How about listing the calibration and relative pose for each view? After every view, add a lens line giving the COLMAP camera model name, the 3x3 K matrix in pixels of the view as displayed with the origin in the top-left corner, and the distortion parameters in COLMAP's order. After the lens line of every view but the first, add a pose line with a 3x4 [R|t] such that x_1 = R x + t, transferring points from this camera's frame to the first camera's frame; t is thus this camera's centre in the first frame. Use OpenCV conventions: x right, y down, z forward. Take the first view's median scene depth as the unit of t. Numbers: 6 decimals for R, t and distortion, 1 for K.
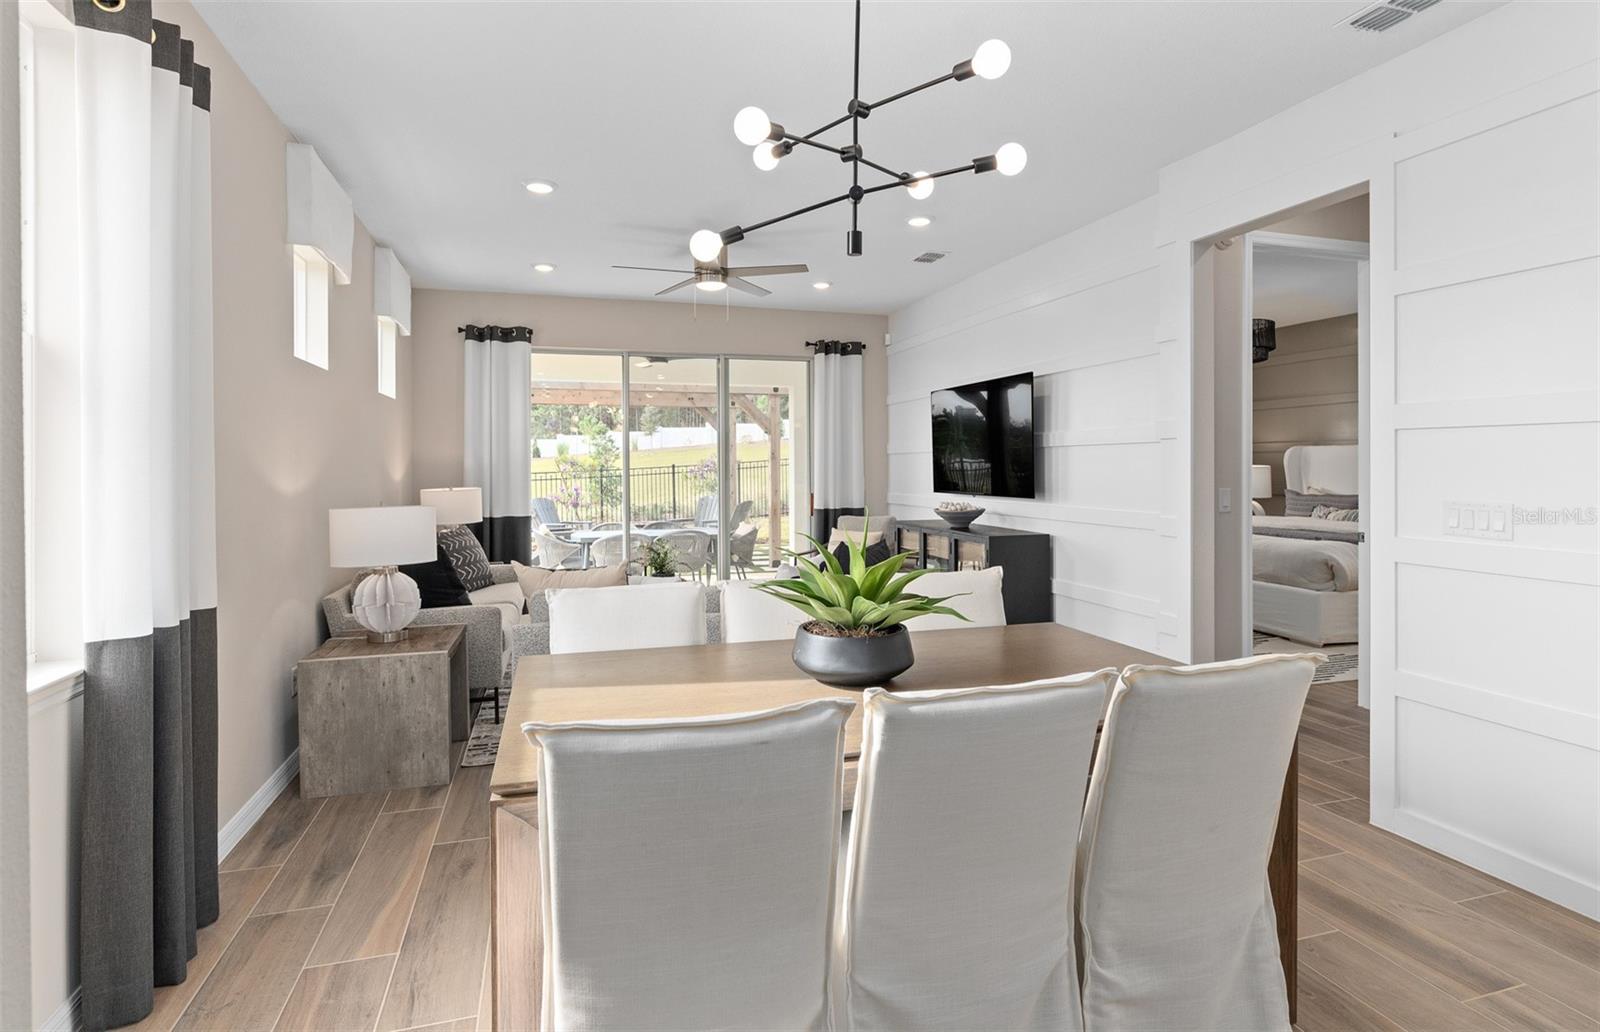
lens RADIAL K [[814.7, 0, 794.3], [0, 814.7, 468.7], [0, 0, 1]] dist [-0.001218, 0.000423]
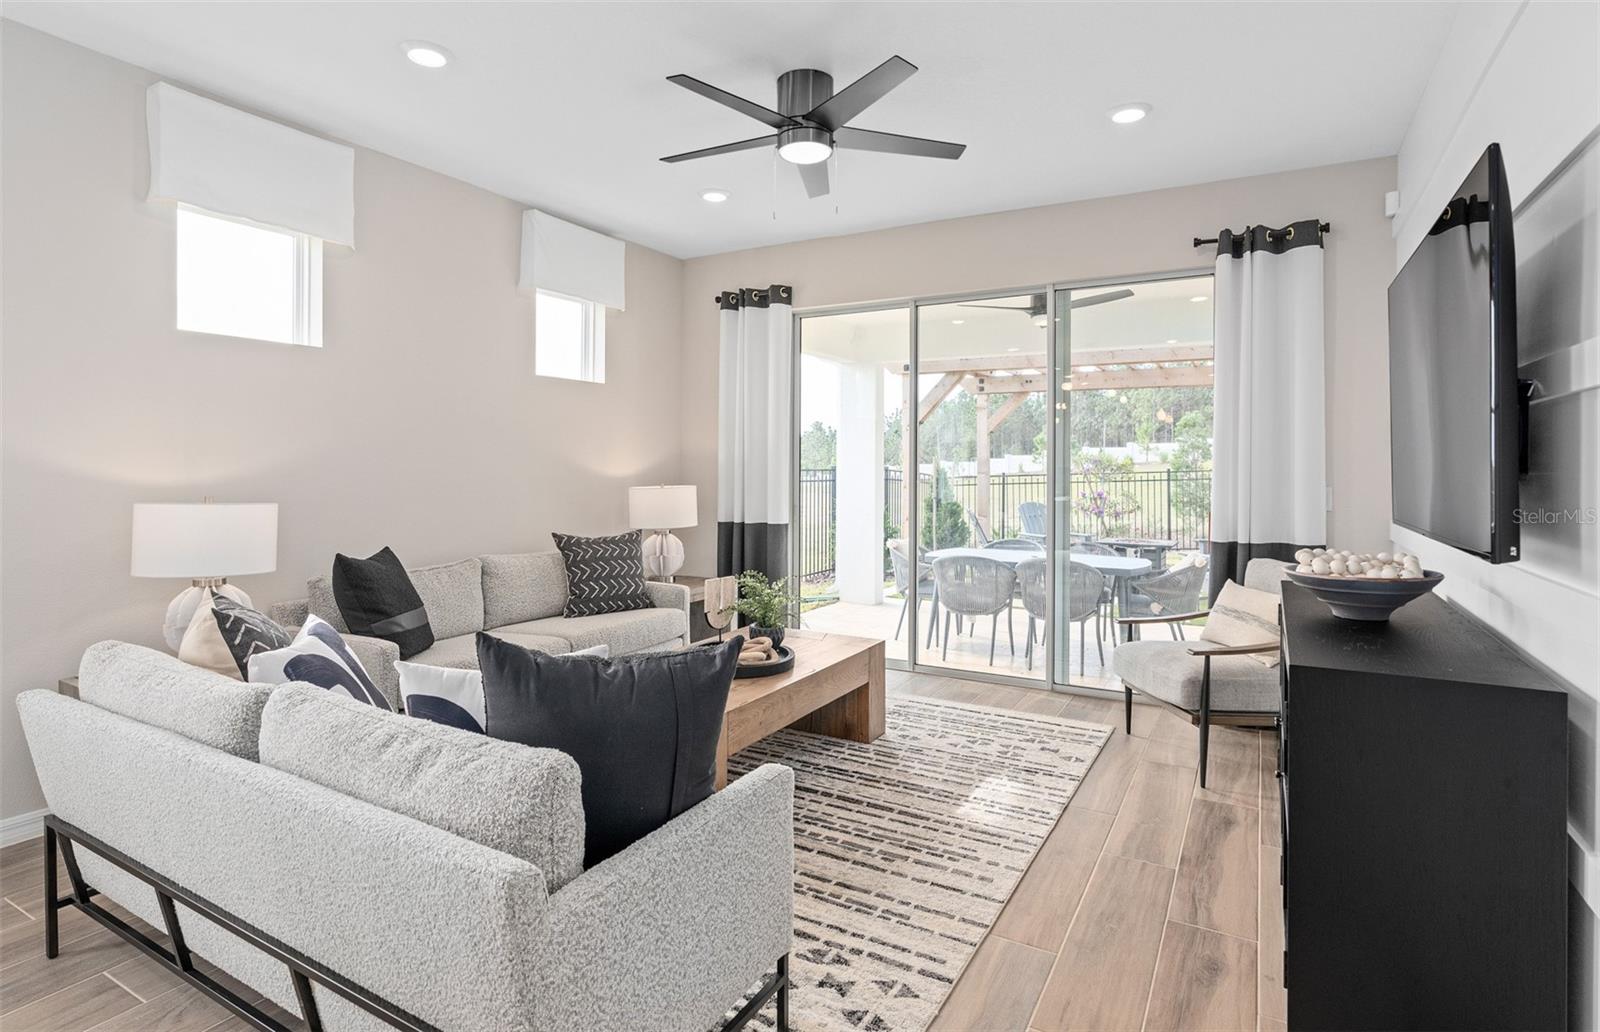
lens RADIAL K [[814.7, 0, 794.3], [0, 814.7, 468.7], [0, 0, 1]] dist [-0.001218, 0.000423]
pose [[0.689618, 0.009128, -0.724116, 0.257201], [-0.010454, 0.999942, 0.002649, 0.002573], [0.724098, 0.005744, 0.689673, 0.467726]]
